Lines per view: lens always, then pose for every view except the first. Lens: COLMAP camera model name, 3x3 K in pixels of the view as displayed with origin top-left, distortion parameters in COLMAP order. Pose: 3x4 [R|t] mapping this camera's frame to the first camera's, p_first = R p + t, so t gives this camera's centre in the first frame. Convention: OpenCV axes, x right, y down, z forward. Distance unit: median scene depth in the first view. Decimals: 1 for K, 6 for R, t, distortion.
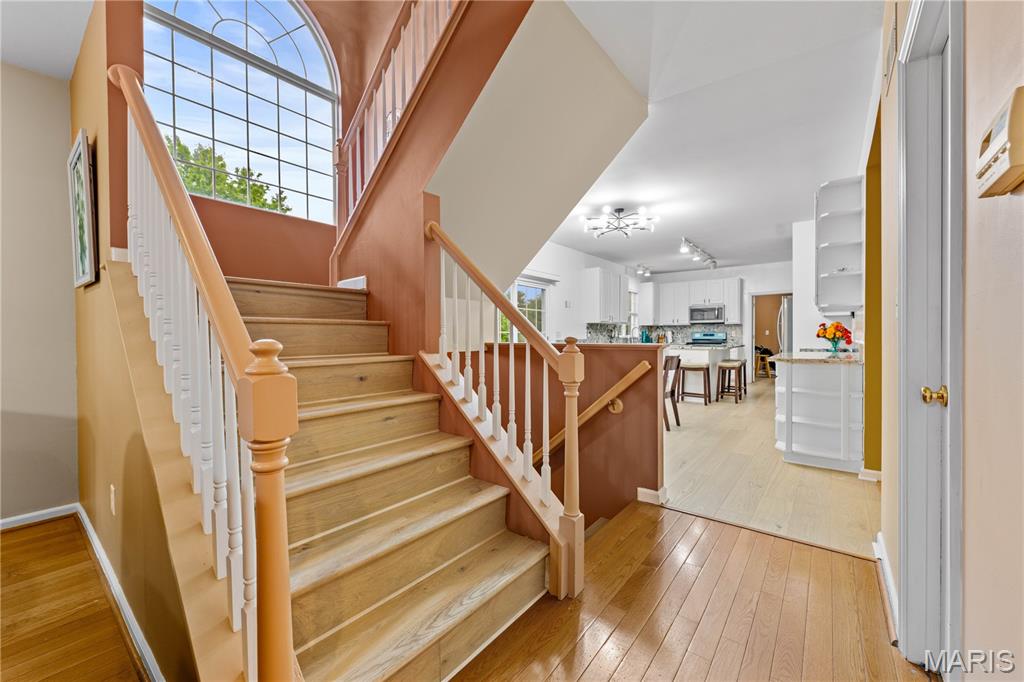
lens RADIAL K [[416.4, 0, 514.5], [0, 416.4, 337.1], [0, 0, 1]] dist [-0.000348, -0.000141]
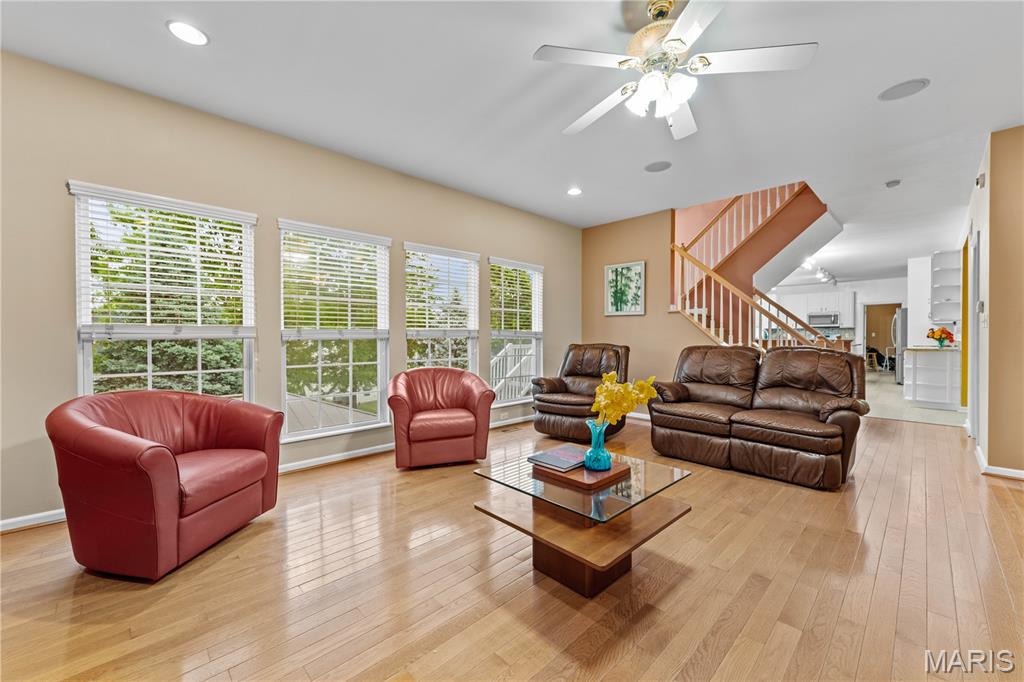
lens RADIAL K [[416.4, 0, 514.5], [0, 416.4, 337.1], [0, 0, 1]] dist [-0.000348, -0.000141]
pose [[0.991304, 0.005562, -0.131472, -0.304981], [-0.005982, 0.999978, -0.002799, 0.006331], [0.131453, 0.003561, 0.991316, -0.377195]]
